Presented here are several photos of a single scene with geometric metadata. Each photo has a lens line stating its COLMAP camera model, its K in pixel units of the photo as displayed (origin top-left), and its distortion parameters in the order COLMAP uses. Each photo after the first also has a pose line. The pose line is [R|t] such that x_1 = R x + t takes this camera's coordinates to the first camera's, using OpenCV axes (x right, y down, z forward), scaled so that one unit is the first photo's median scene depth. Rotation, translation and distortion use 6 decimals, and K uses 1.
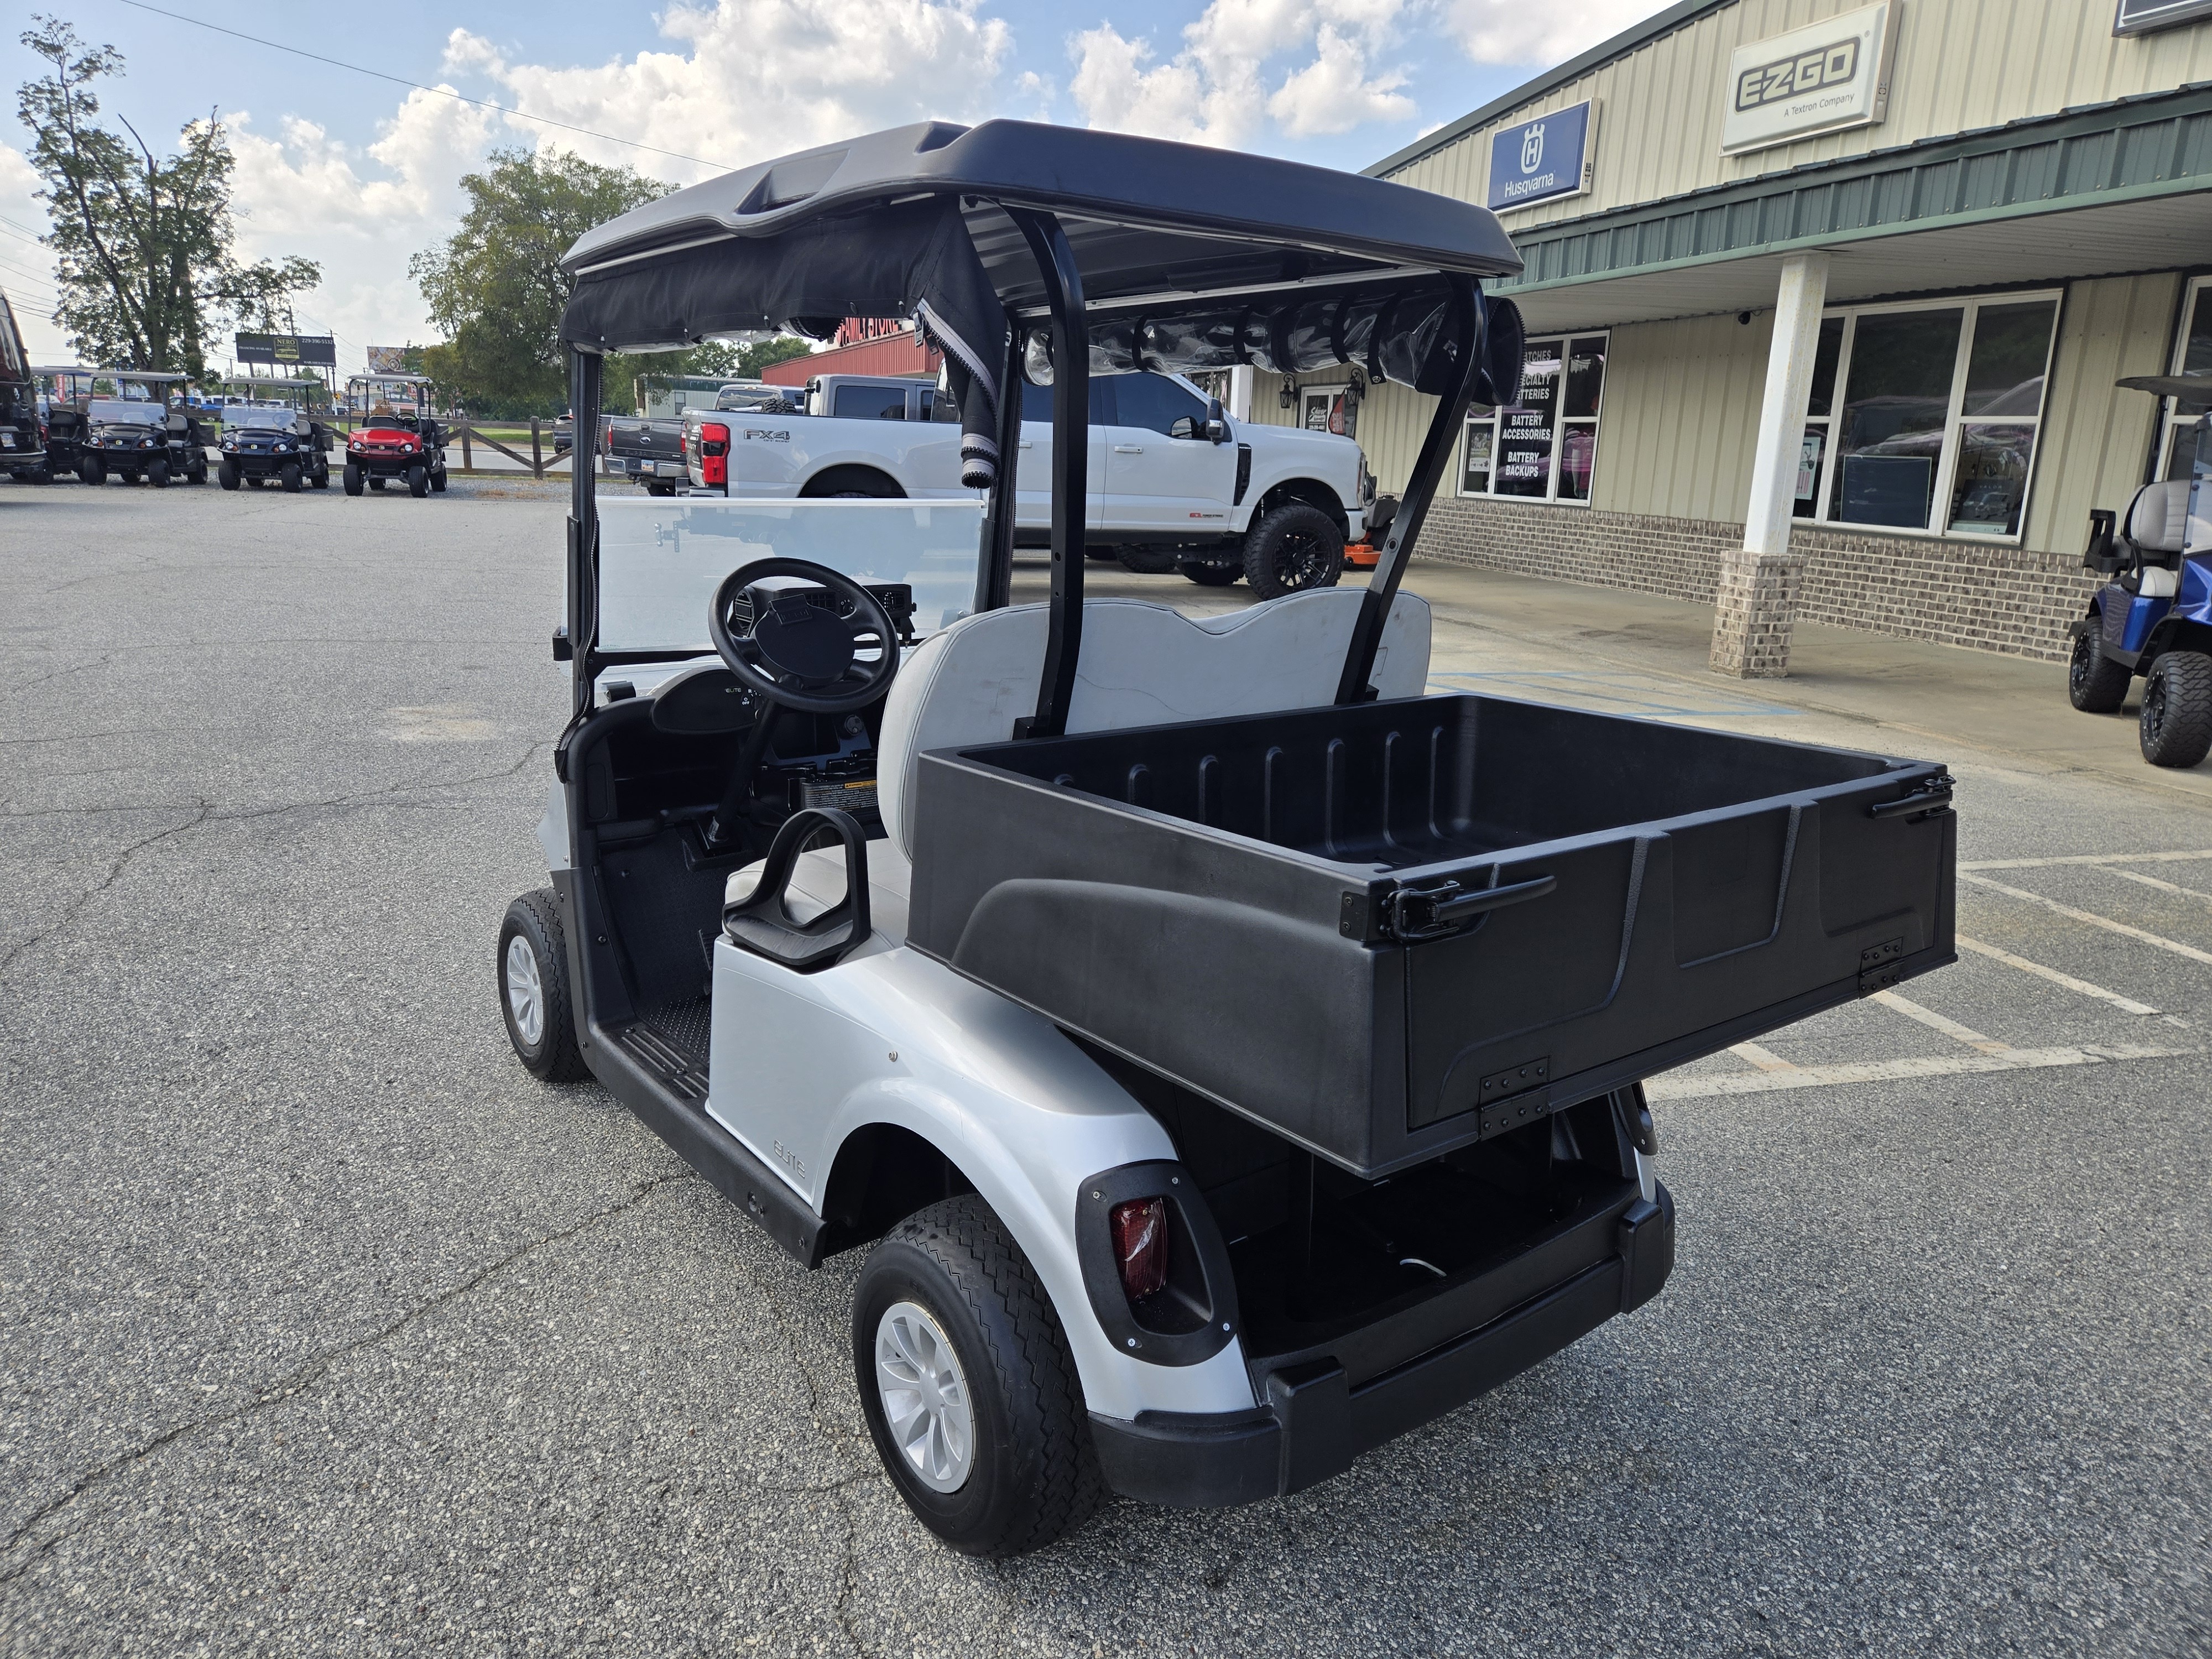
lens RADIAL K [[1483.6, 0, 1109.2], [0, 1483.6, 818.6], [0, 0, 1]] dist [0.048341, -0.040457]
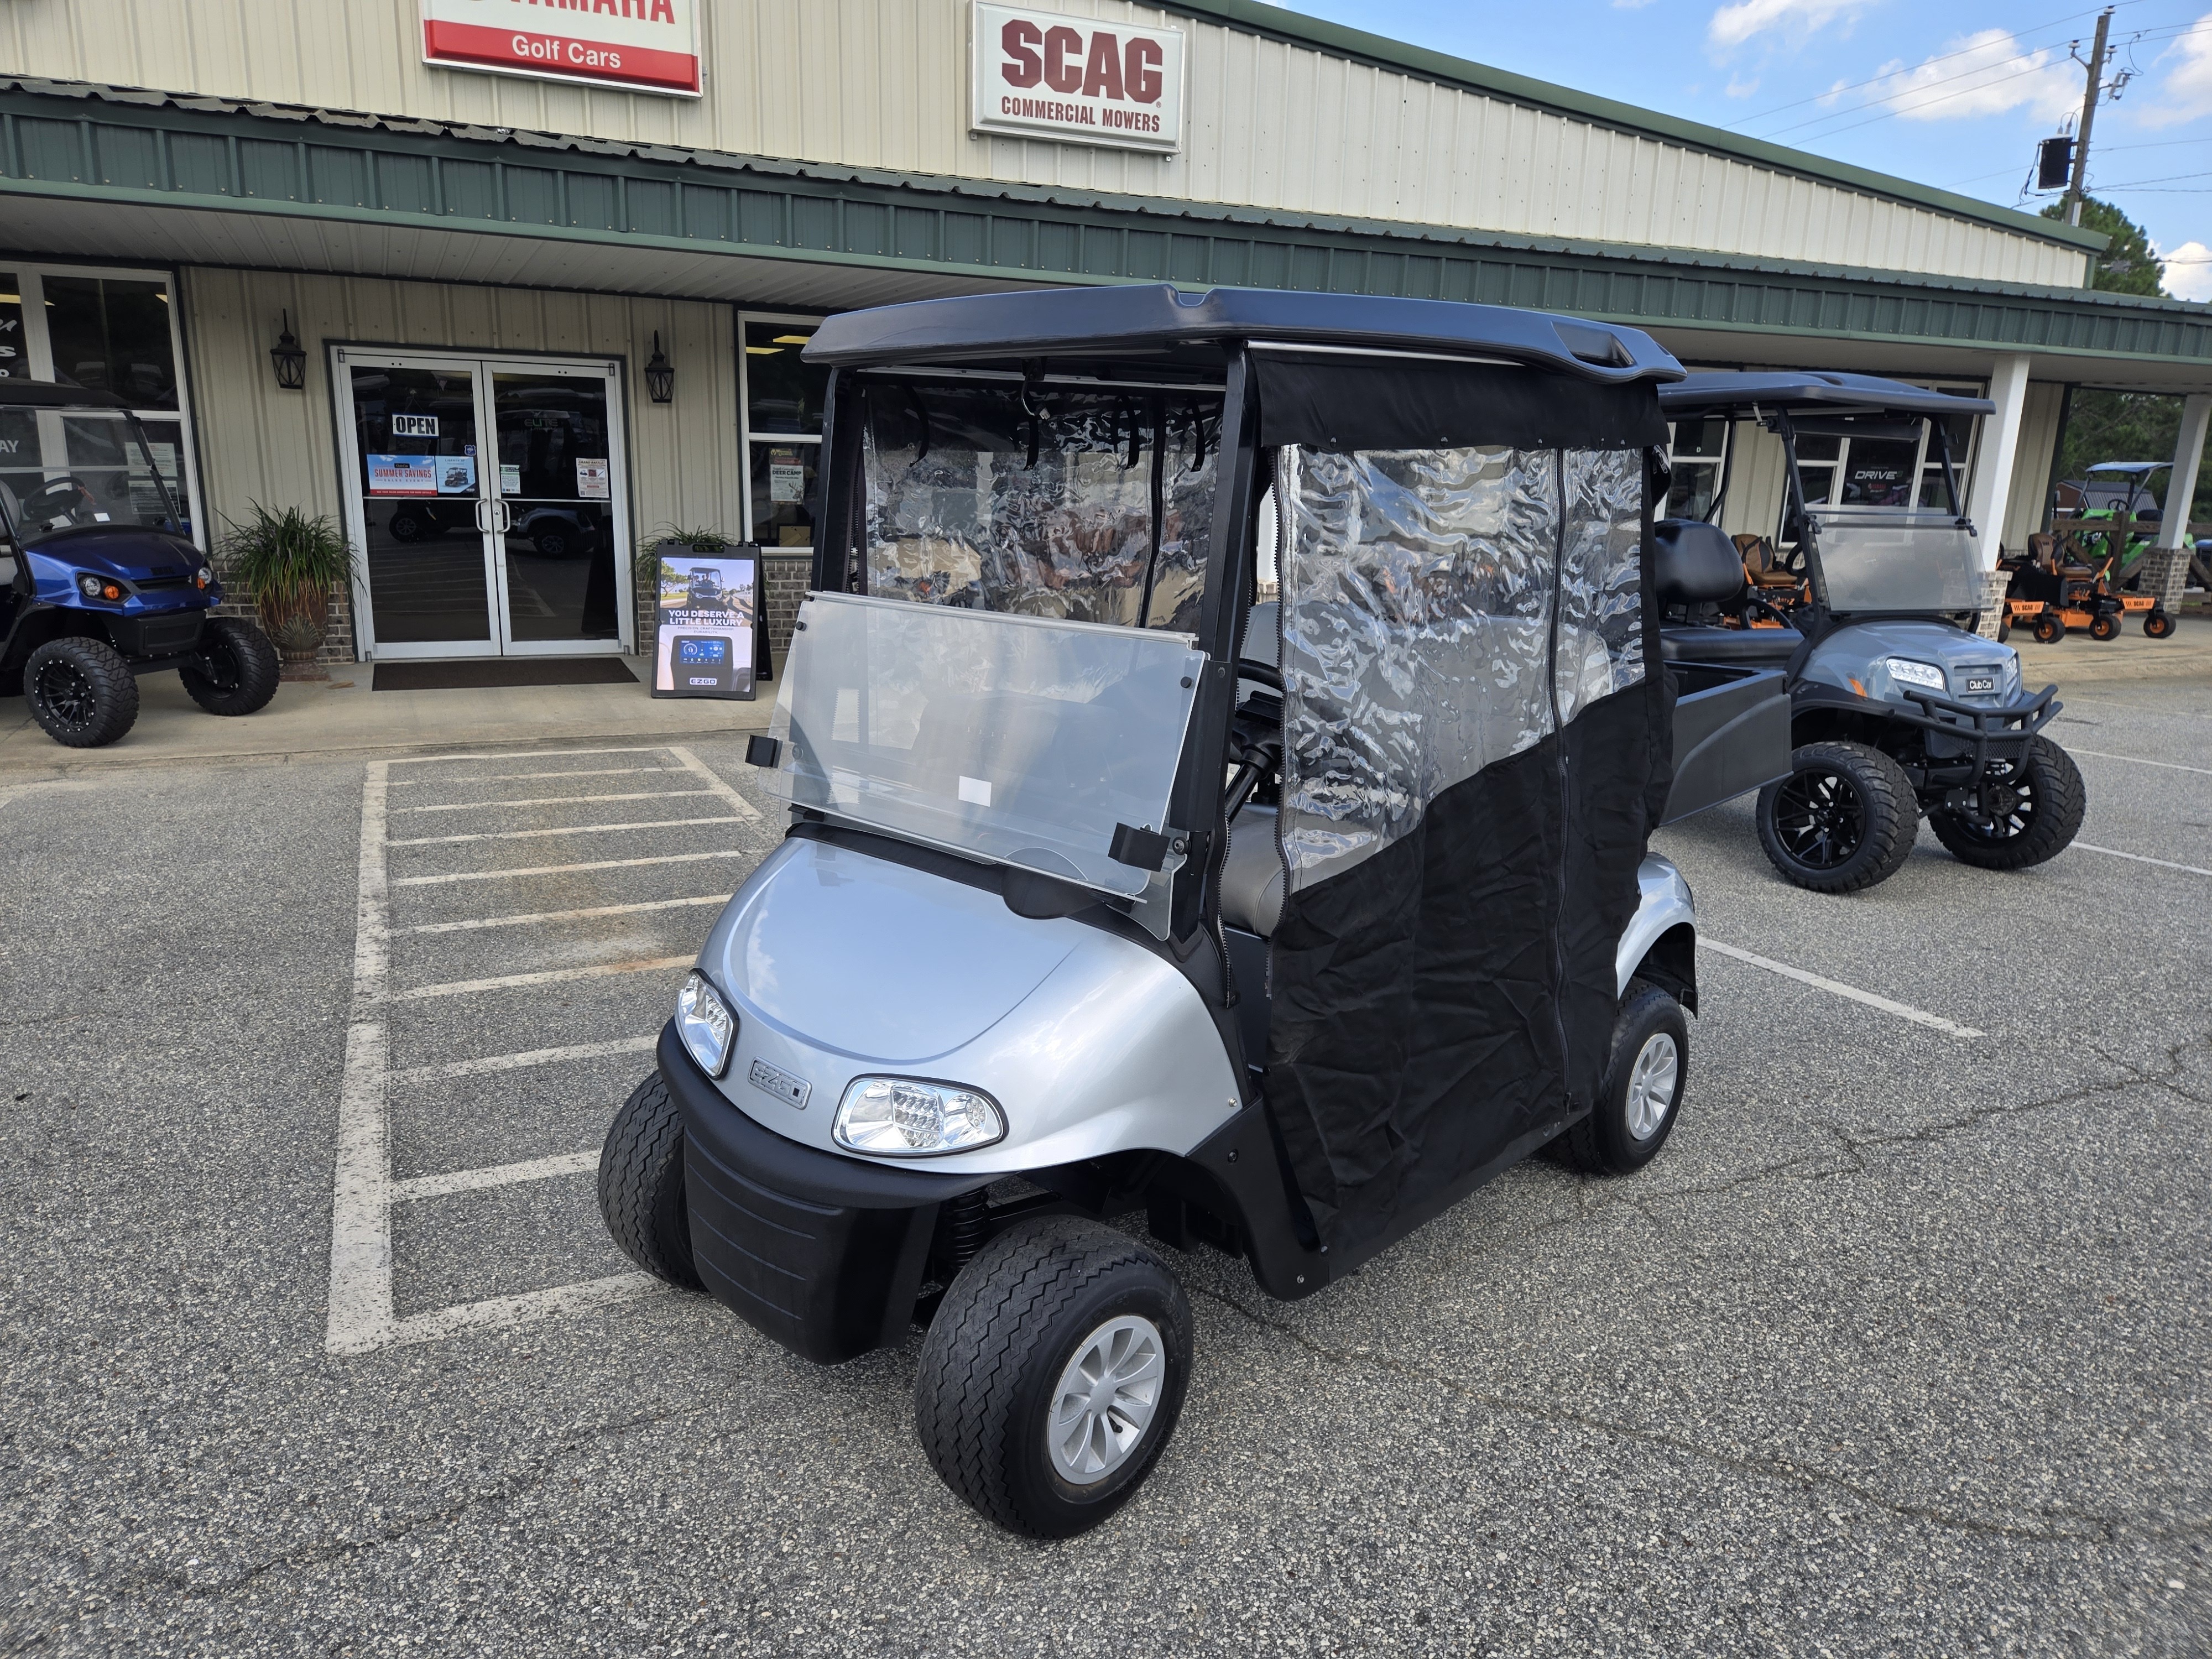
lens RADIAL K [[1483.6, 0, 1109.0], [0, 1483.6, 825.0], [0, 0, 1]] dist [0.048341, -0.040457]
pose [[-0.138620, -0.254867, 0.956989, -1.247086], [0.195395, 0.940285, 0.278721, -0.383568], [-0.970879, 0.225628, -0.080542, 1.320107]]
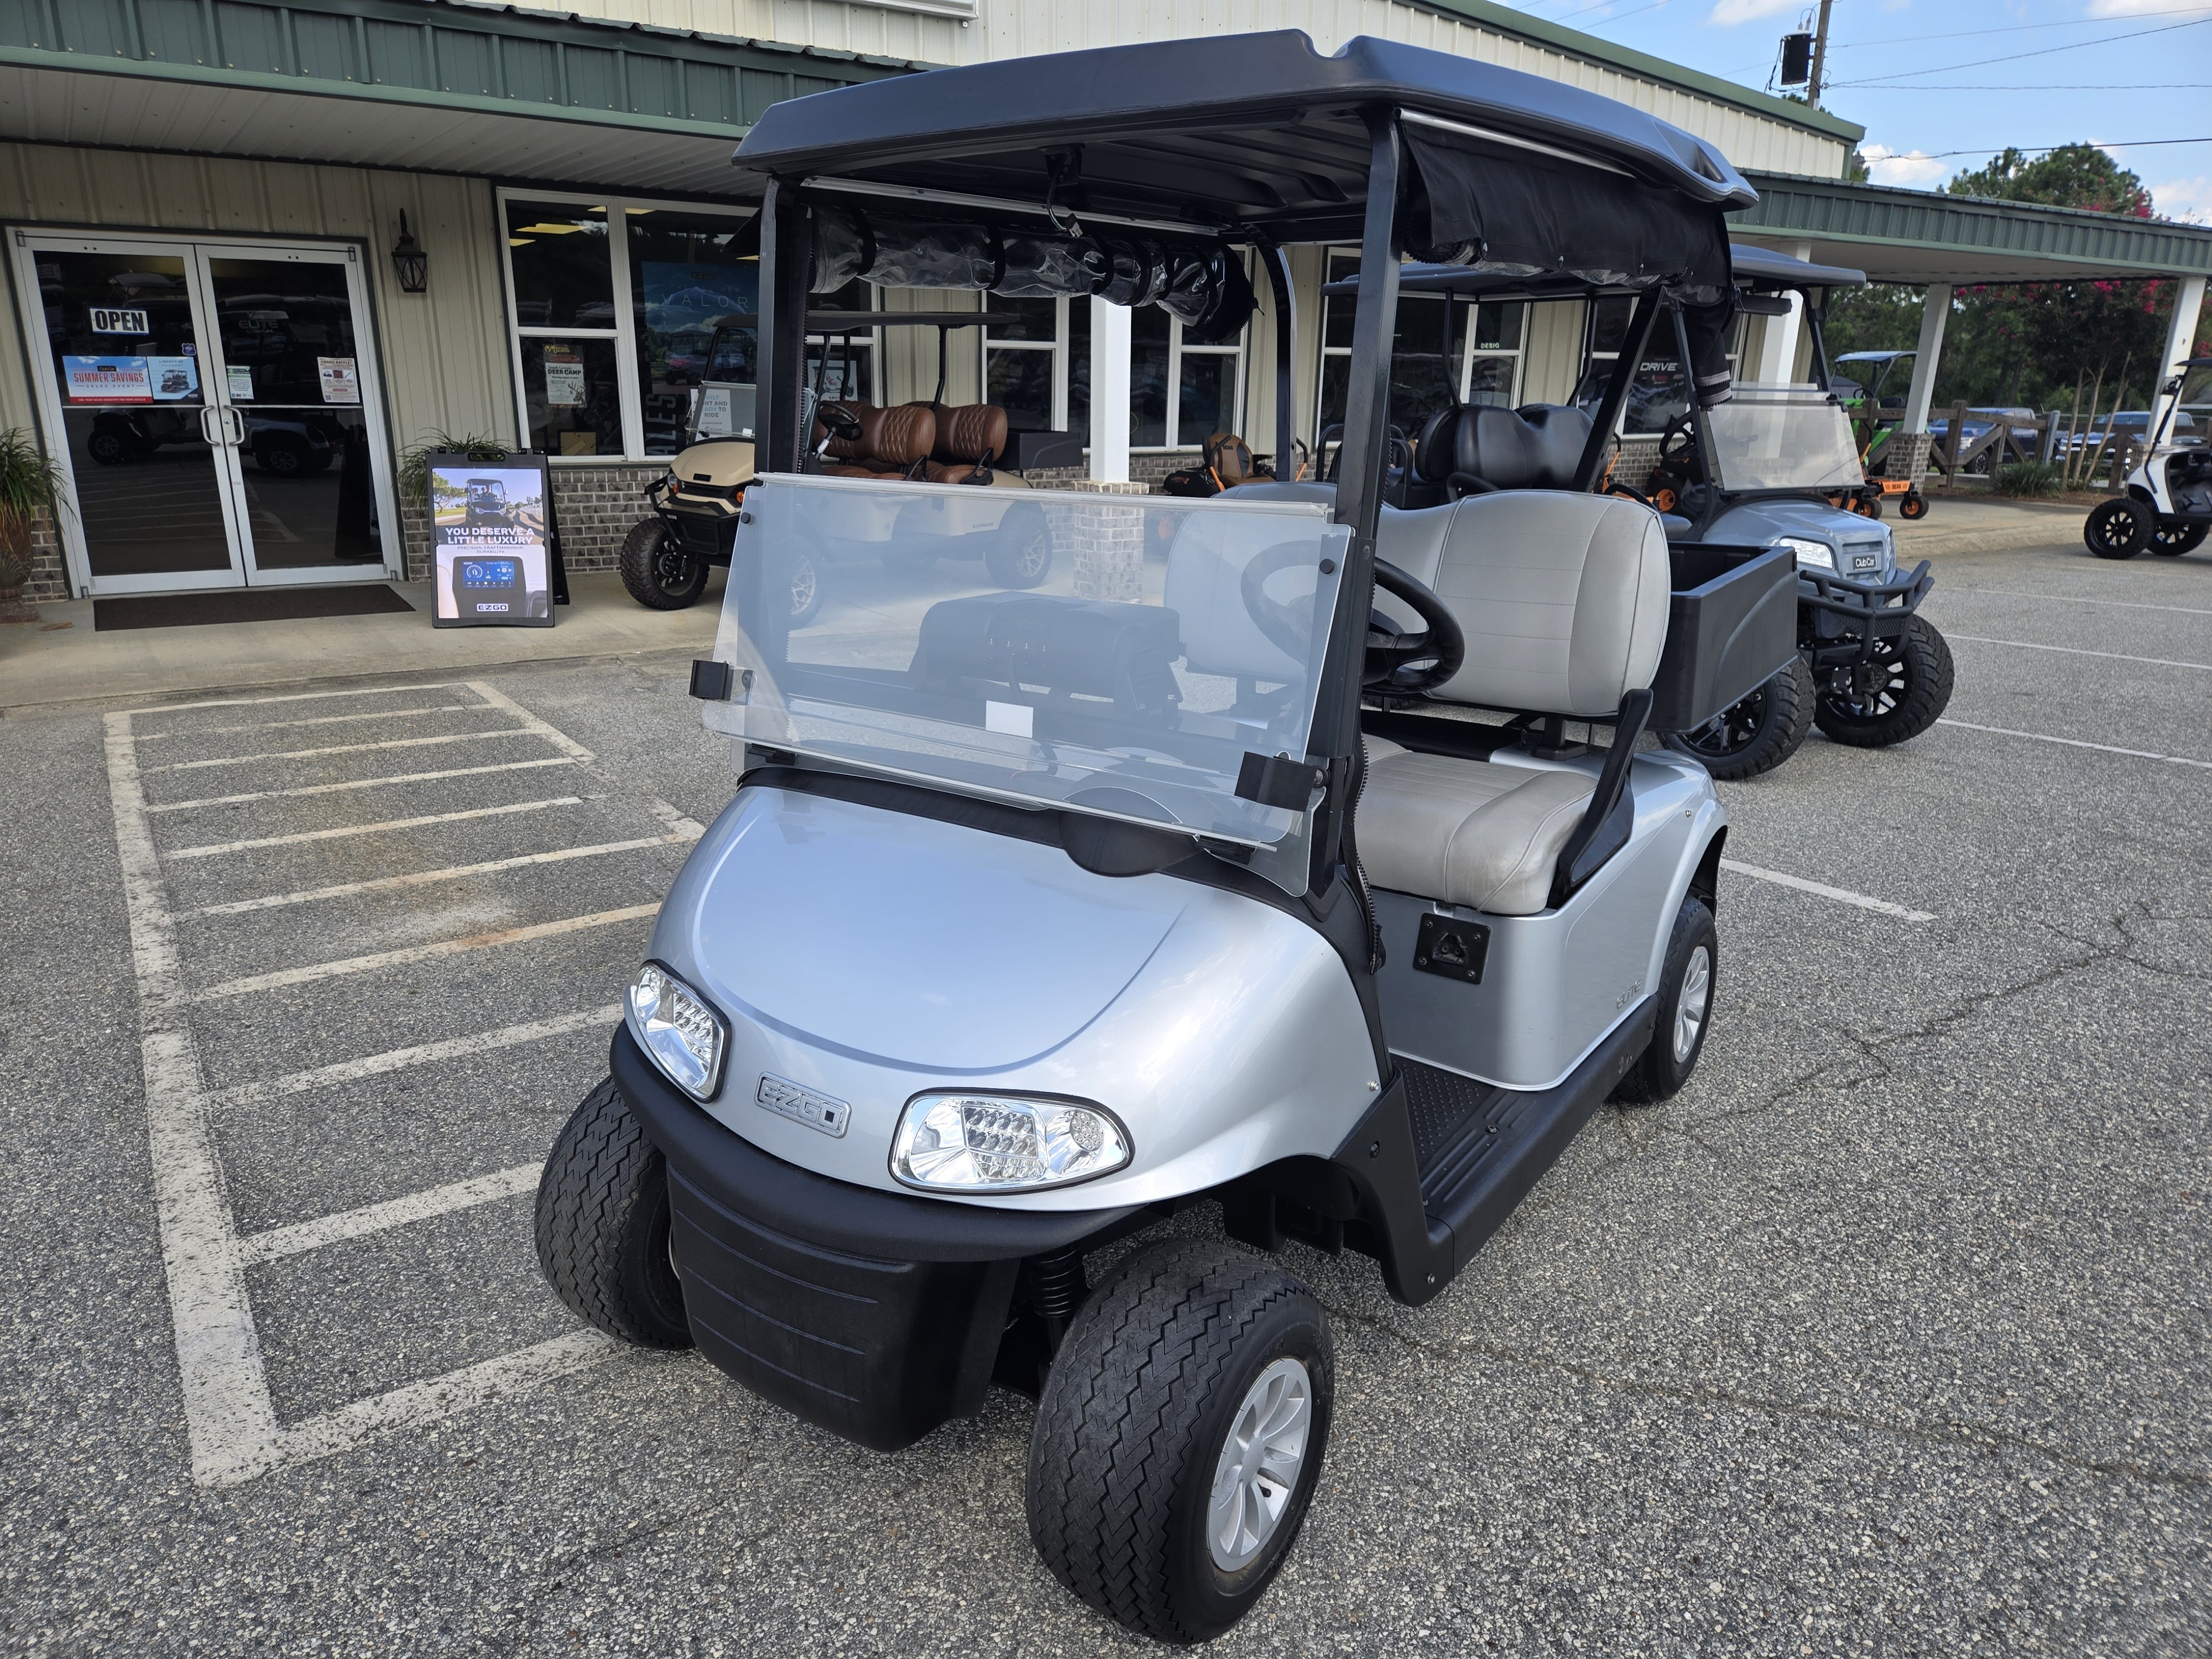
lens RADIAL K [[1483.6, 0, 1117.1], [0, 1483.6, 838.7], [0, 0, 1]] dist [0.048341, -0.040457]
pose [[-0.285494, -0.306343, 0.908101, -1.035843], [0.198603, 0.908058, 0.368766, -0.368766], [-0.937577, 0.285632, -0.198405, 1.443170]]
